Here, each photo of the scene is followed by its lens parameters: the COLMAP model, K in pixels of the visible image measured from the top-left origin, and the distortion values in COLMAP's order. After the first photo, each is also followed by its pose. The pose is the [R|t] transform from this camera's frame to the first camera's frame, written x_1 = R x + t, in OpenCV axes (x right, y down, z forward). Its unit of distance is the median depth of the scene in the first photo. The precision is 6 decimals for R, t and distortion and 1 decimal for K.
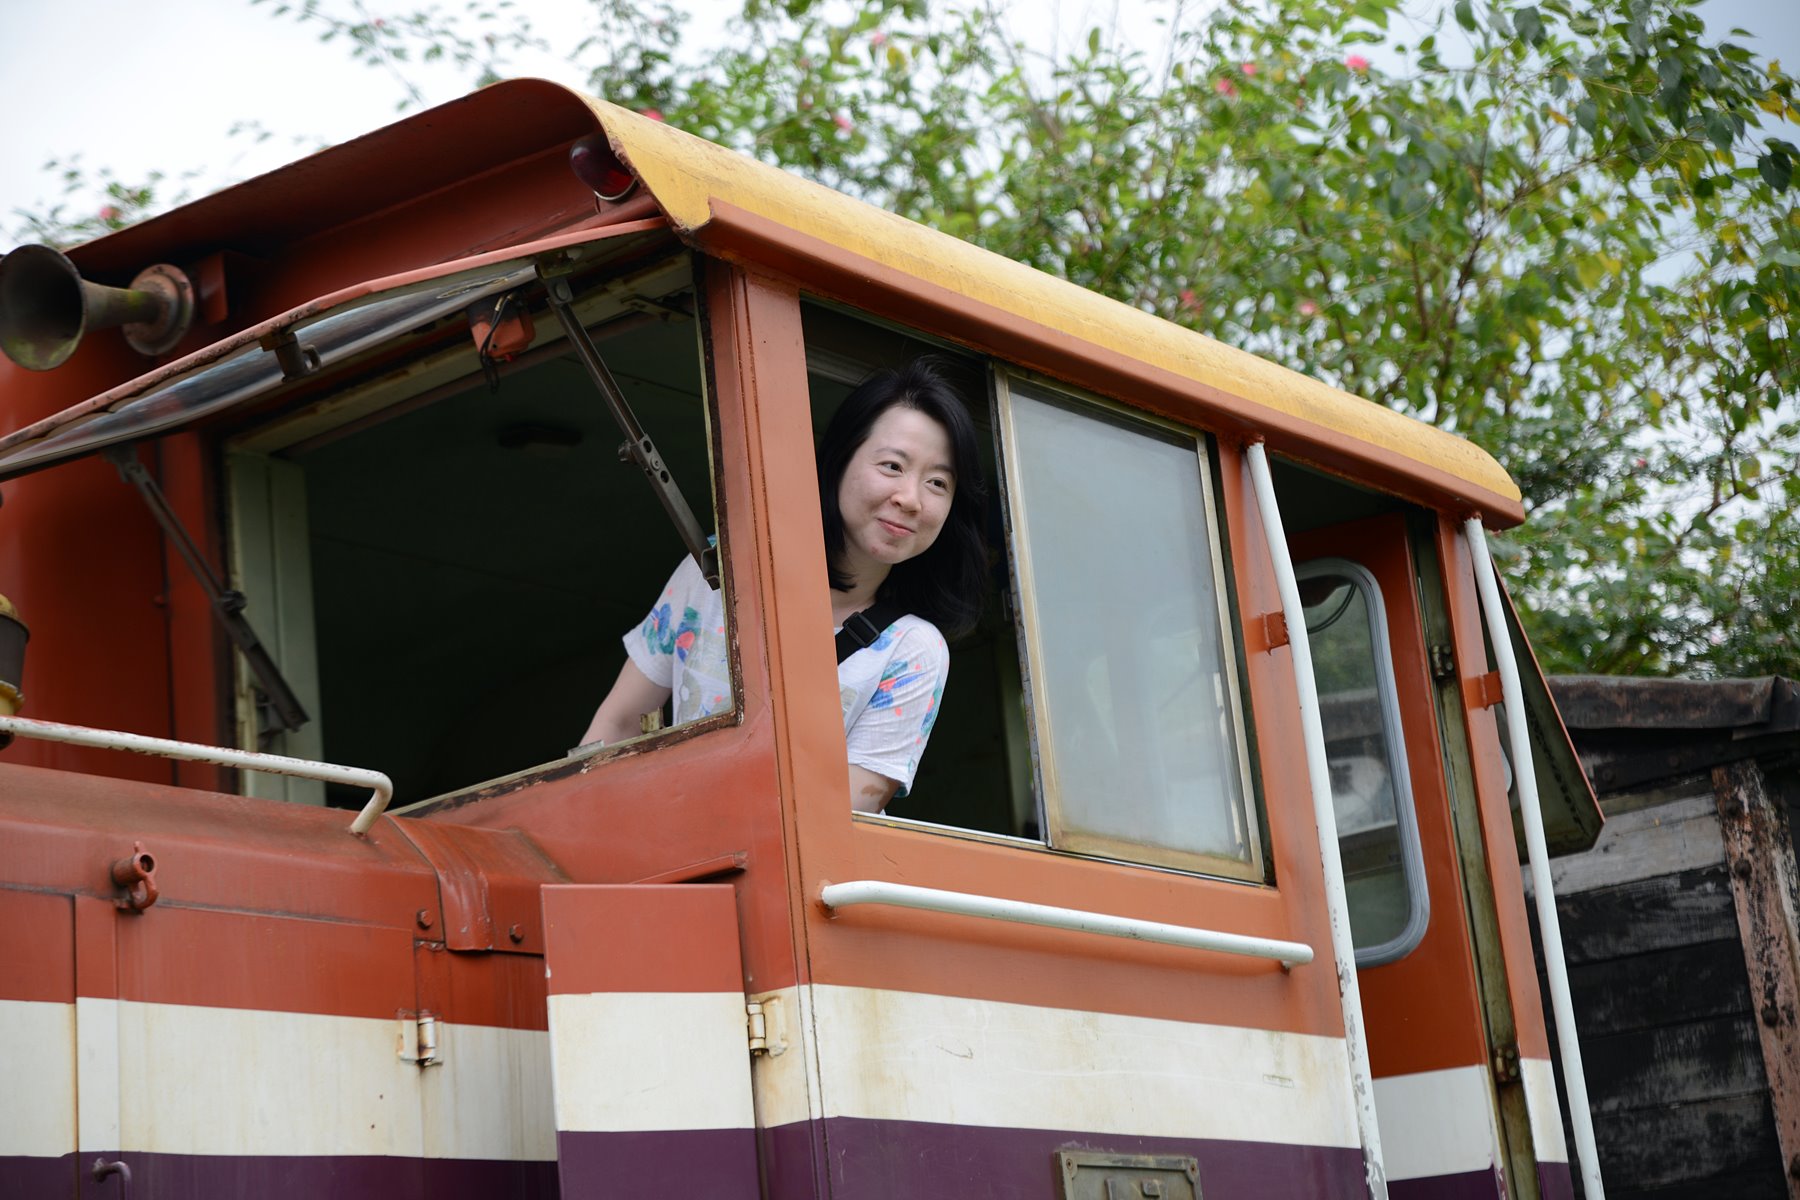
lens RADIAL K [[3524.7, 0, 883.0], [0, 3524.7, 607.7], [0, 0, 1]] dist [0.436054, 0.185939]
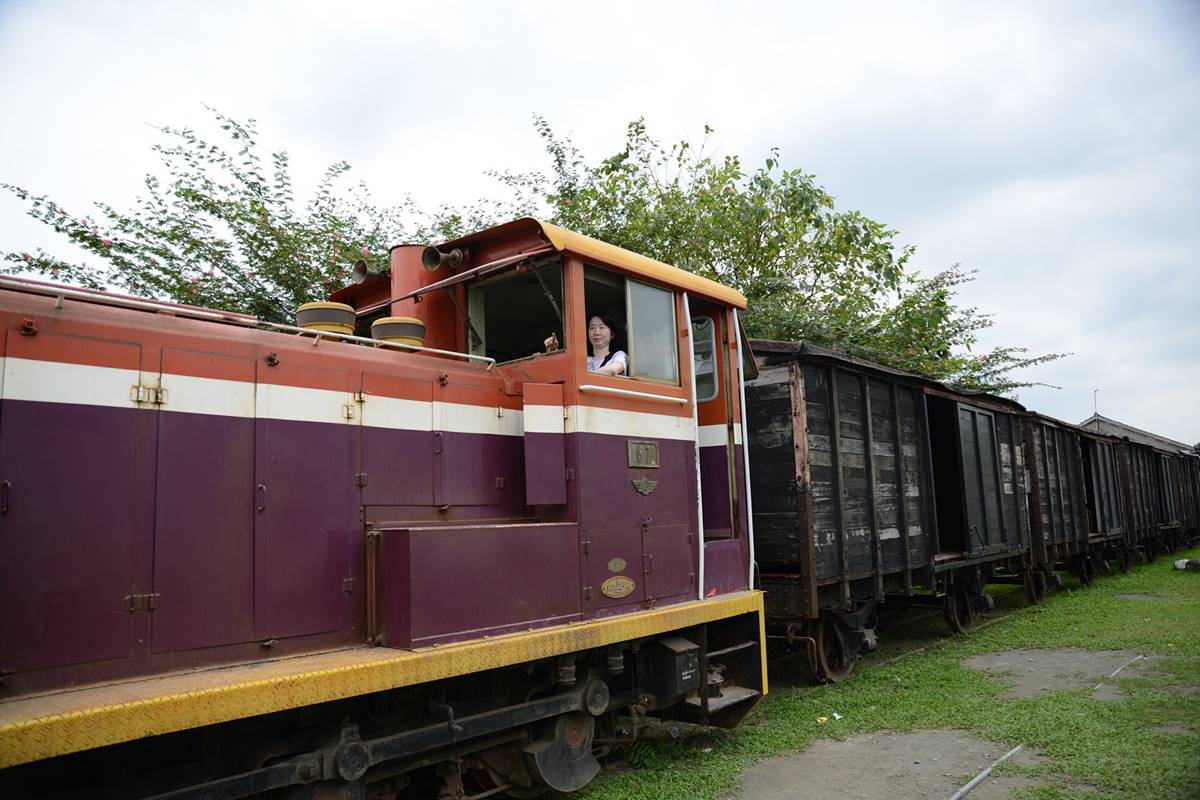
lens RADIAL K [[878.8, 0, 576.5], [0, 878.8, 399.6], [0, 0, 1]] dist [0.227733, 0.000108]
pose [[0.995146, 0.058483, -0.079146, 0.069719], [-0.047519, 0.989849, 0.133943, -0.061537], [0.086176, -0.129532, 0.987823, -0.204110]]
